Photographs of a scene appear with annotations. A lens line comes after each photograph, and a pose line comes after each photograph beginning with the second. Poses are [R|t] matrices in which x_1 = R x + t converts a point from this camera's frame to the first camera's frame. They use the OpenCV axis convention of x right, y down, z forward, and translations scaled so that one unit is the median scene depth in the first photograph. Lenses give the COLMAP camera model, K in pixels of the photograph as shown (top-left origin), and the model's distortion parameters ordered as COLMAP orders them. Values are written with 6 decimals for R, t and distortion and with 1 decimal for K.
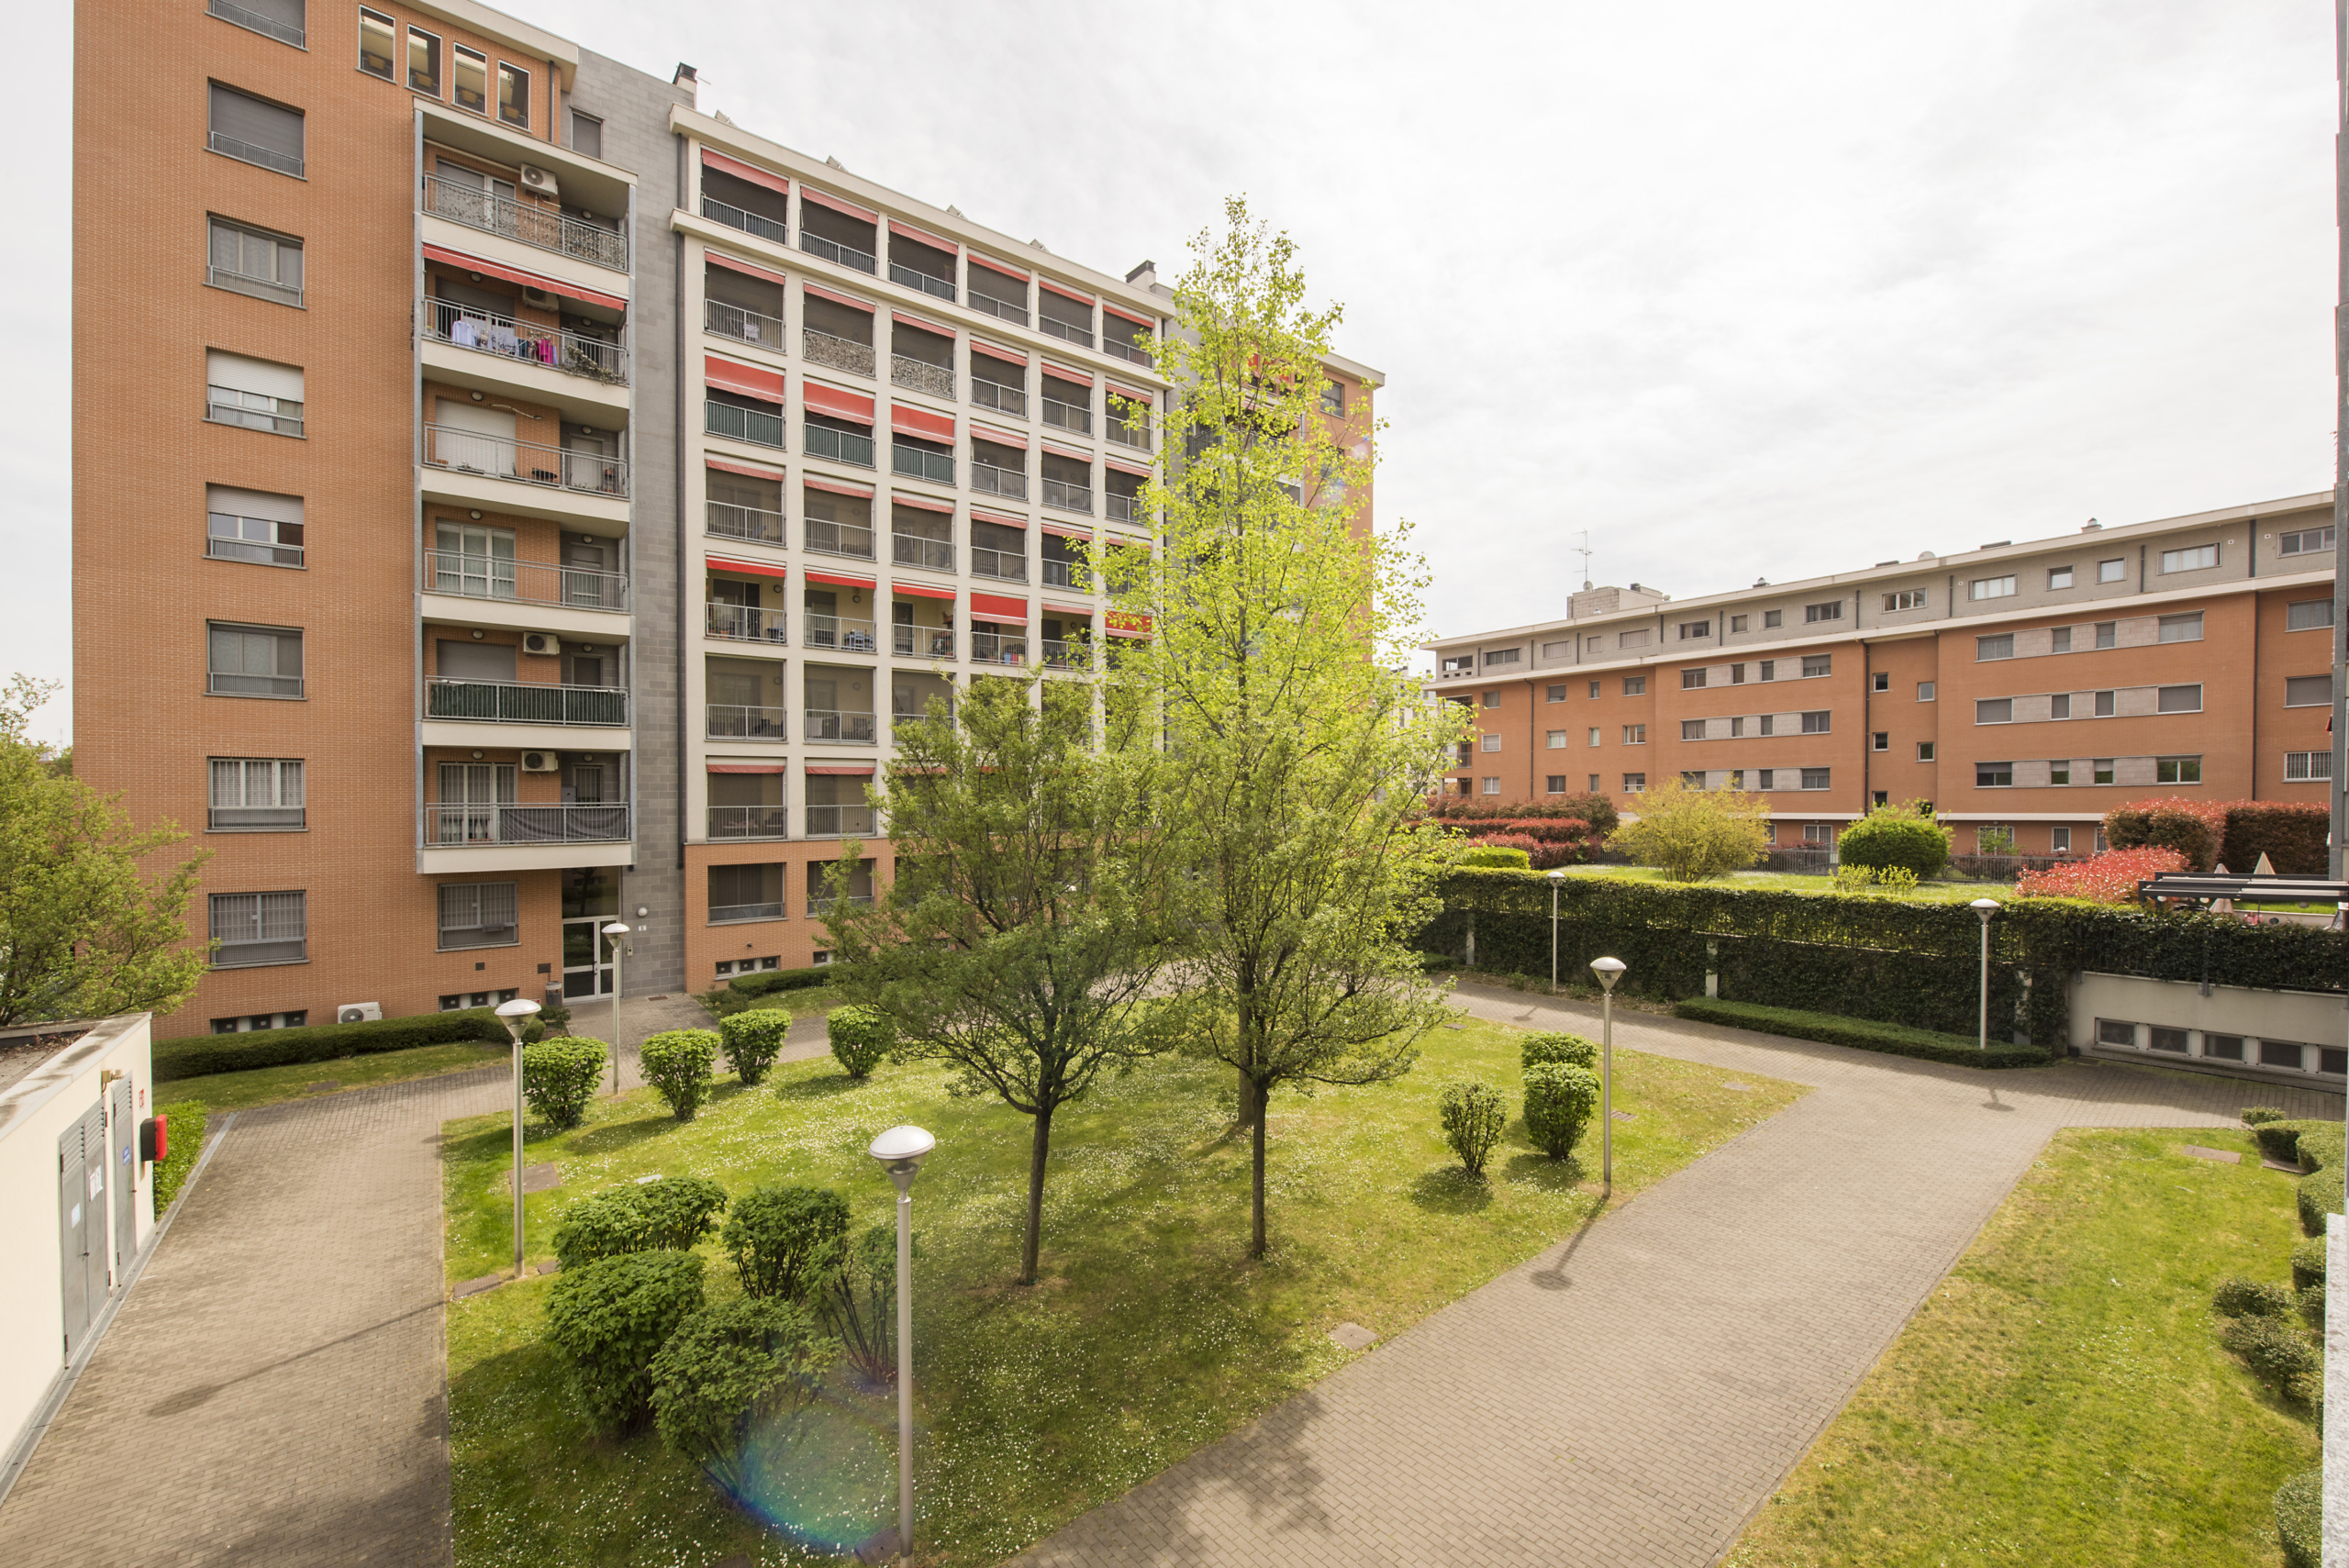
lens RADIAL K [[937.2, 0, 1183.8], [0, 937.2, 798.4], [0, 0, 1]] dist [-0.012217, -0.003136]
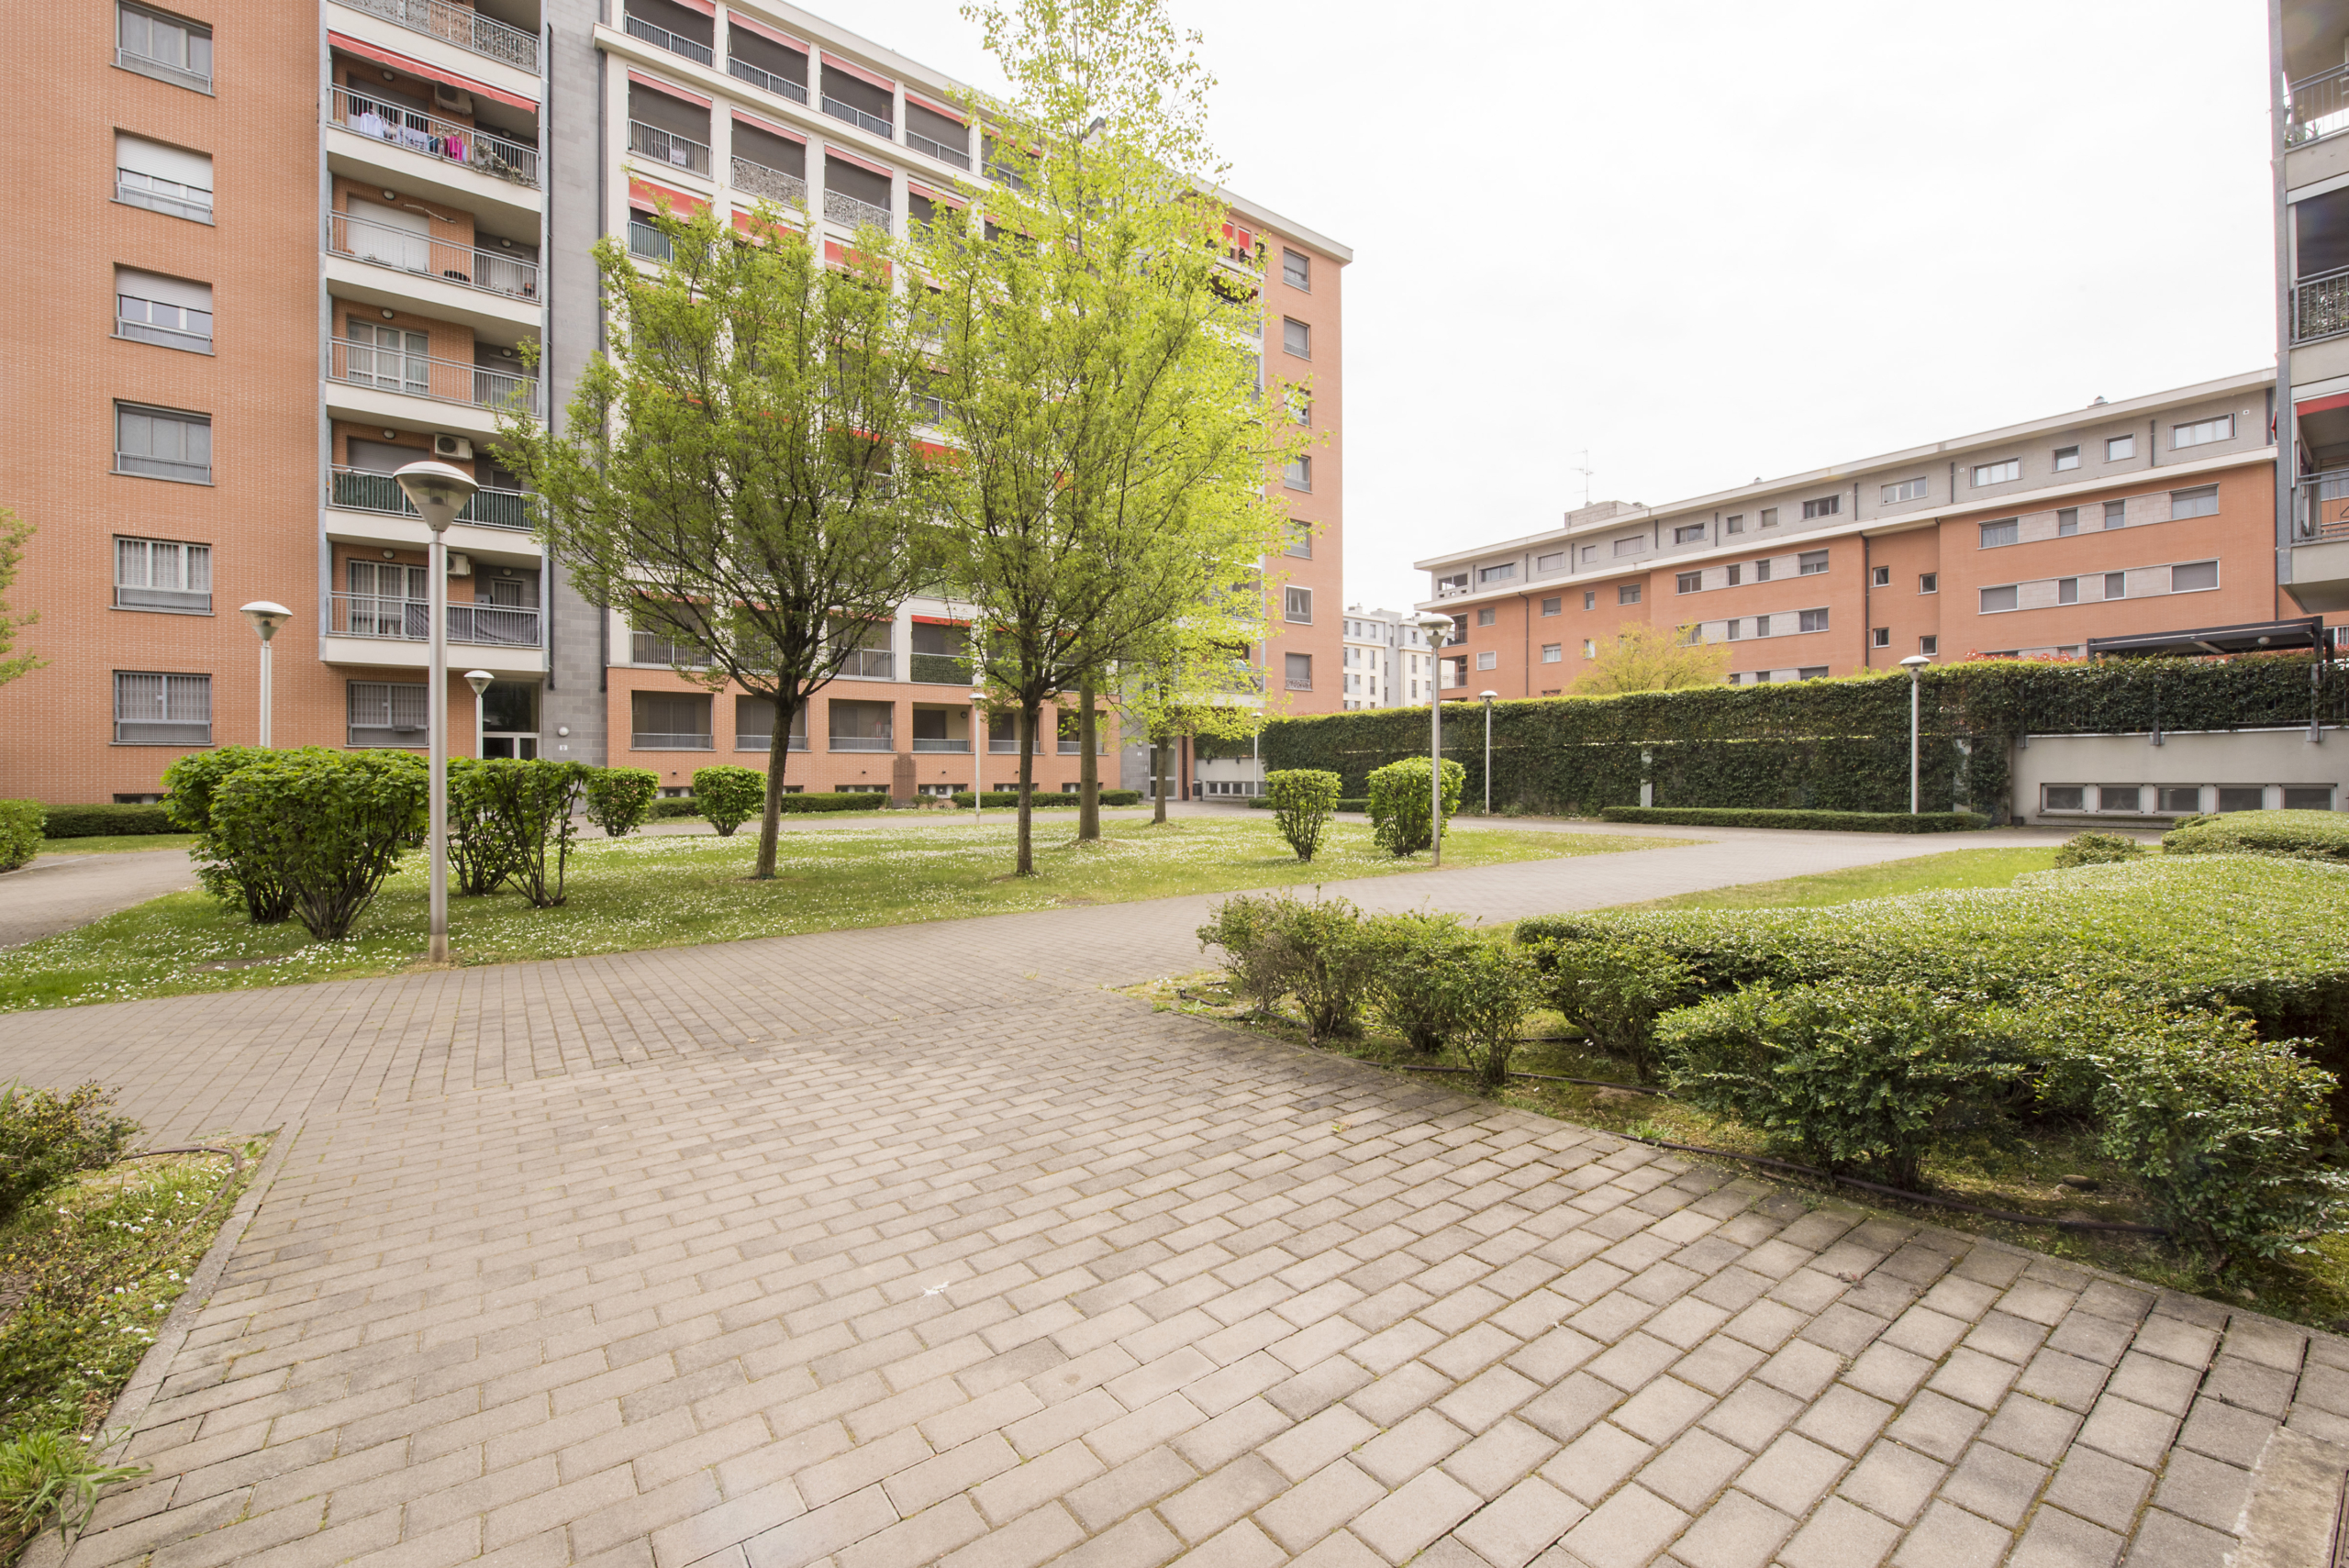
lens RADIAL K [[941.3, 0, 1172.3], [0, 941.3, 781.4], [0, 0, 1]] dist [-0.023589, 0.001984]
pose [[0.999316, 0.006049, -0.036486, 0.119629], [-0.005904, 0.999974, 0.004067, 0.184392], [0.036510, -0.003848, 0.999326, 0.033481]]
